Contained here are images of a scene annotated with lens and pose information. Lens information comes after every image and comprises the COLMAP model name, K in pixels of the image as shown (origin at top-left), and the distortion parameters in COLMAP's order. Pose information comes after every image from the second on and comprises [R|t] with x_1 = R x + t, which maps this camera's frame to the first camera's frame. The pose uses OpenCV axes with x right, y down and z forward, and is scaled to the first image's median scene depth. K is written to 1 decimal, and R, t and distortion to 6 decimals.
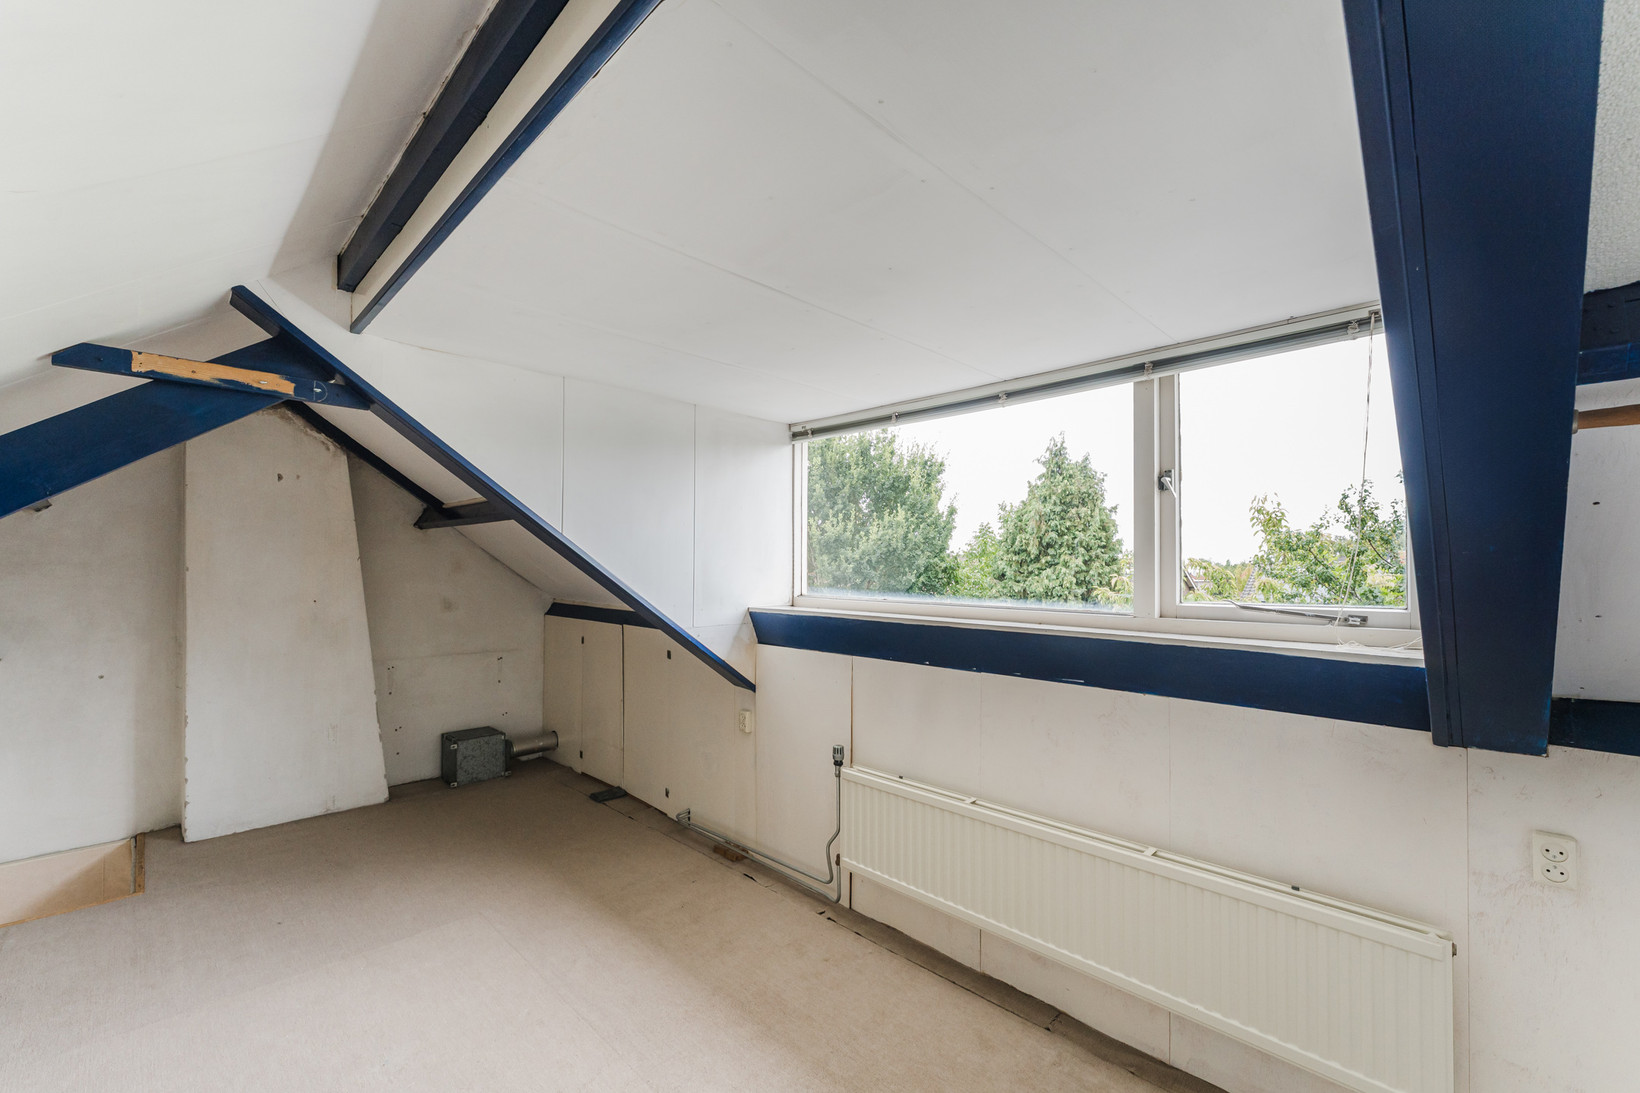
lens RADIAL K [[660.4, 0, 818.4], [0, 660.4, 568.6], [0, 0, 1]] dist [-0.000008, -0.000063]
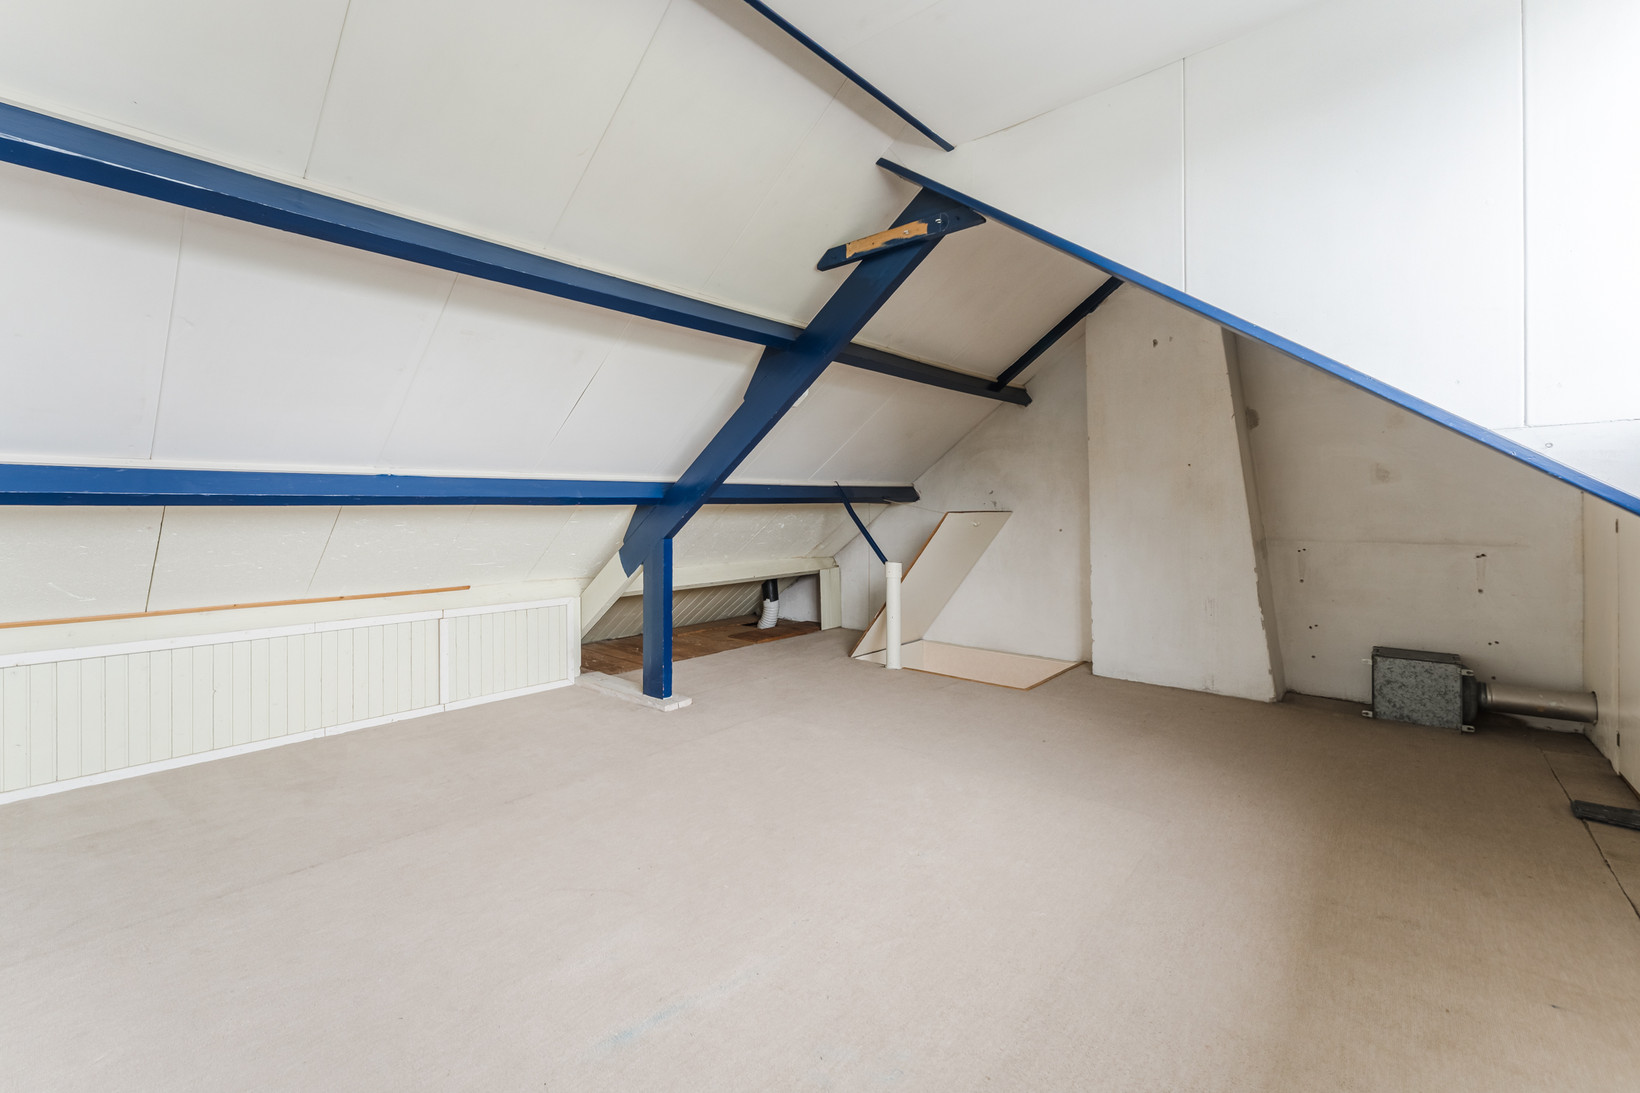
lens RADIAL K [[686.6, 0, 821.9], [0, 686.6, 515.6], [0, 0, 1]] dist [-0.000645, -0.000090]
pose [[0.065511, -0.000973, -0.997851, 0.188474], [0.010282, 0.999947, -0.000300, 0.113296], [0.997799, -0.010240, 0.065518, 0.387739]]
